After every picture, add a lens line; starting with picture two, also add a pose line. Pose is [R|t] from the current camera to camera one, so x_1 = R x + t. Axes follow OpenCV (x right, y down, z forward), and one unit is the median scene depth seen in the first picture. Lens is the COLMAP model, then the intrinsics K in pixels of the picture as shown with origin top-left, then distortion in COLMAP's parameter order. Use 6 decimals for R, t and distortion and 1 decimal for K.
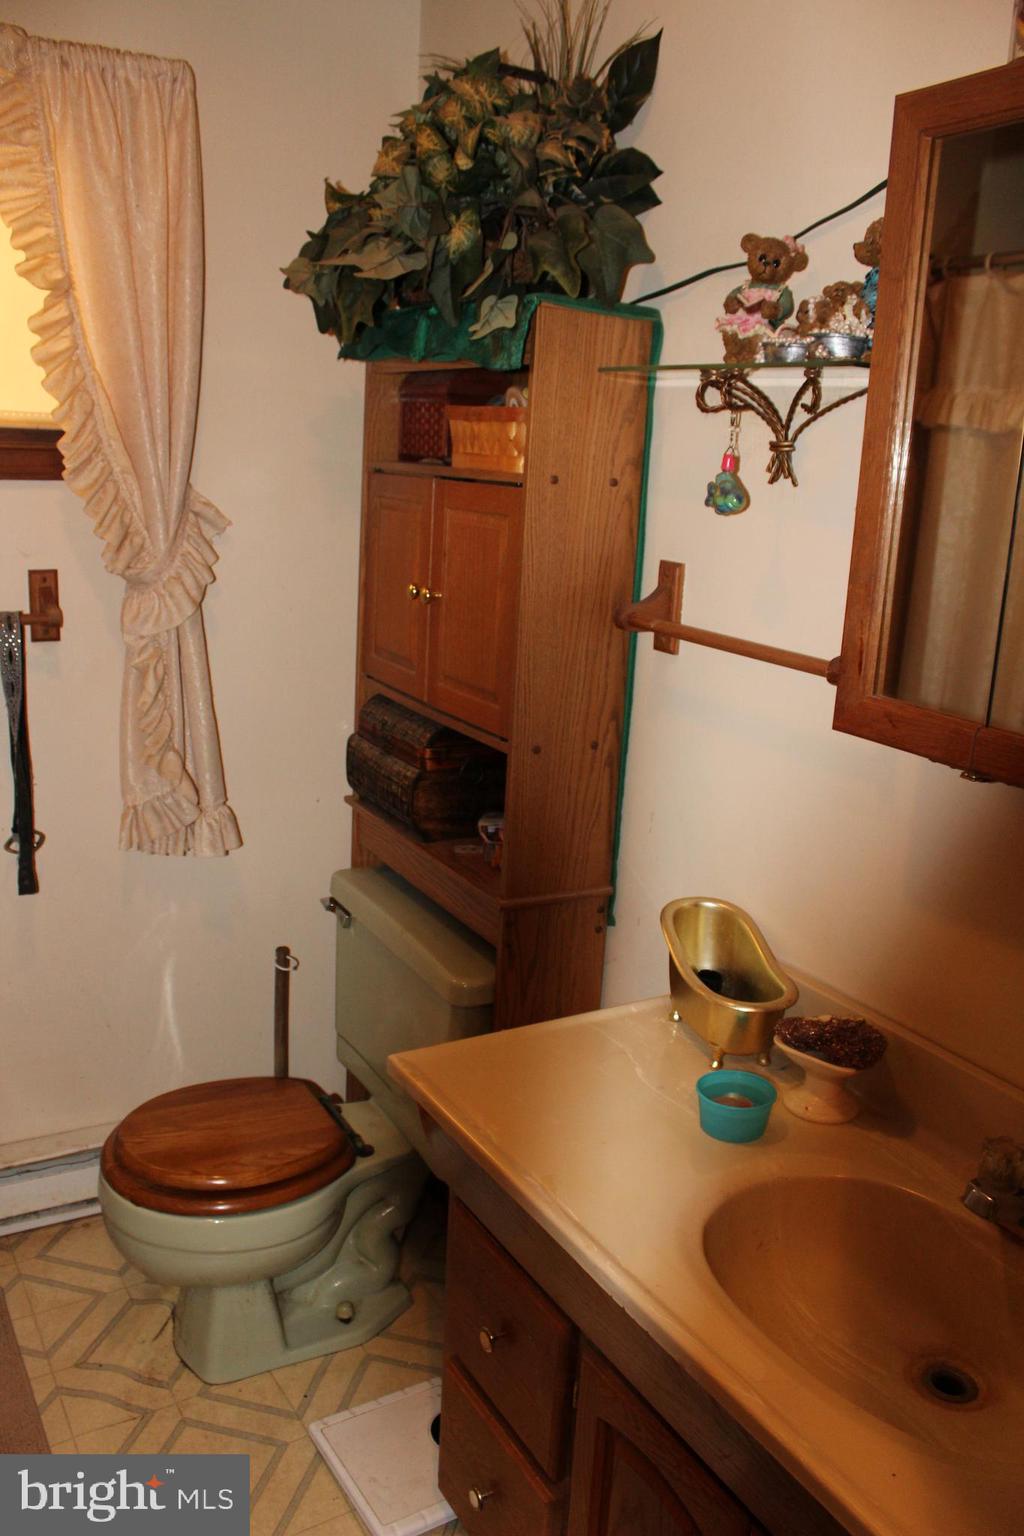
lens RADIAL K [[1255.2, 0, 512.0], [0, 1255.2, 768.0], [0, 0, 1]] dist [-0.165991, 0.145926]
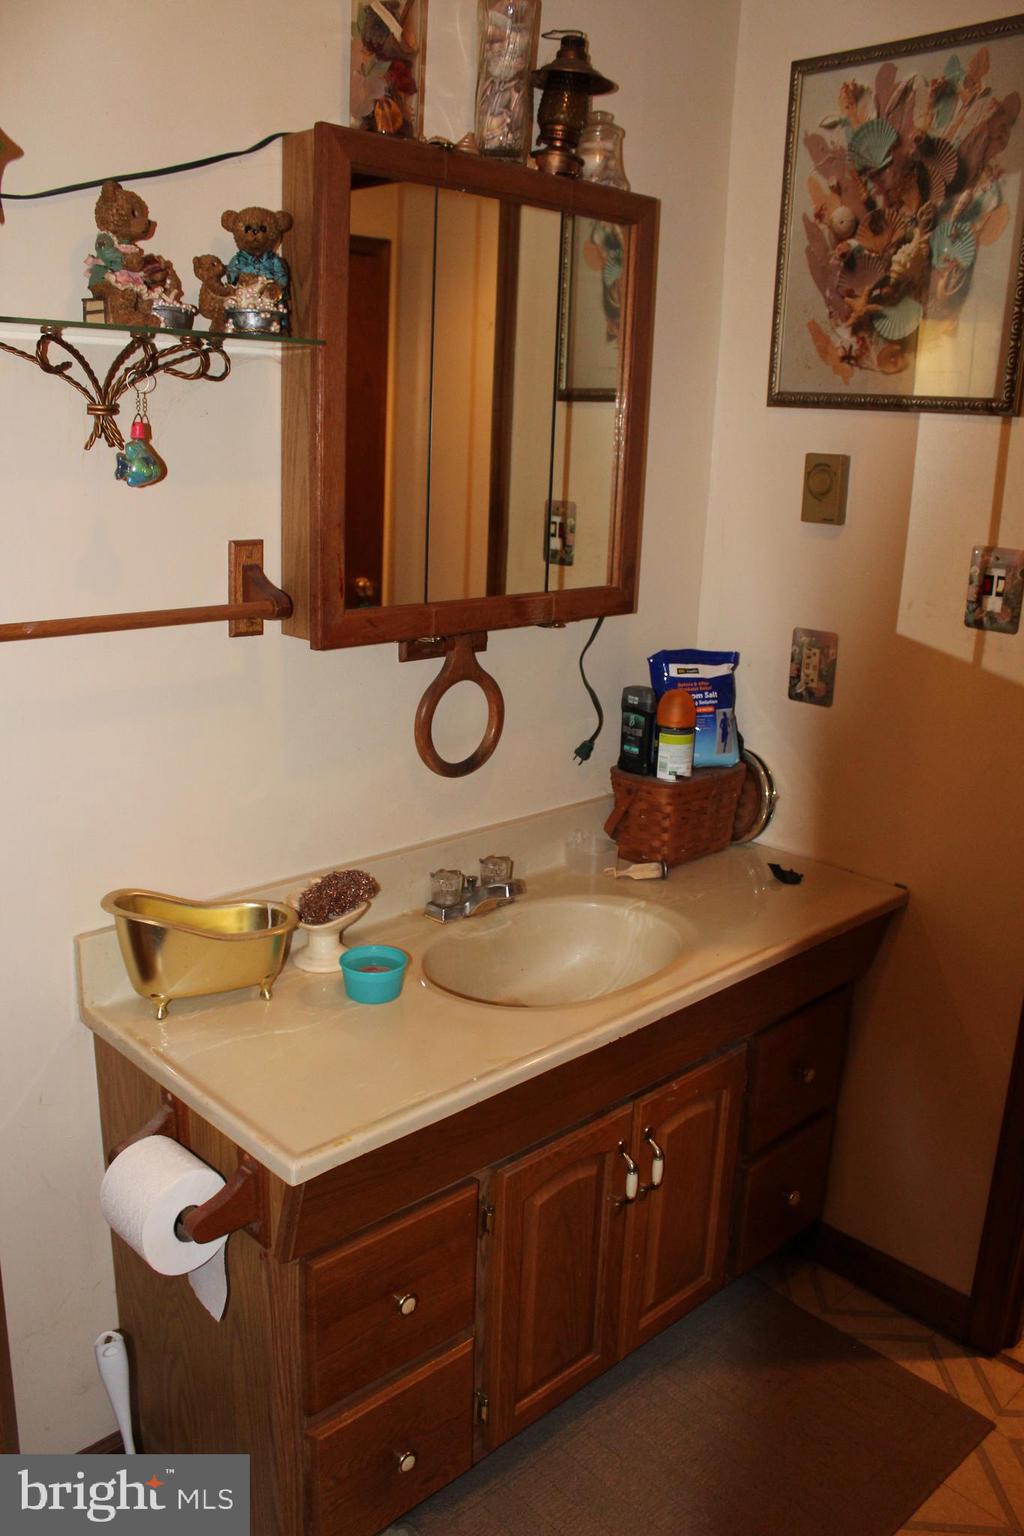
lens RADIAL K [[1255.2, 0, 512.0], [0, 1255.2, 768.0], [0, 0, 1]] dist [-0.165991, 0.145926]
pose [[-0.245170, -0.314976, 0.916887, -0.832019], [0.186039, 0.912889, 0.363349, -0.300400], [-0.951463, 0.259659, -0.165215, 0.956601]]
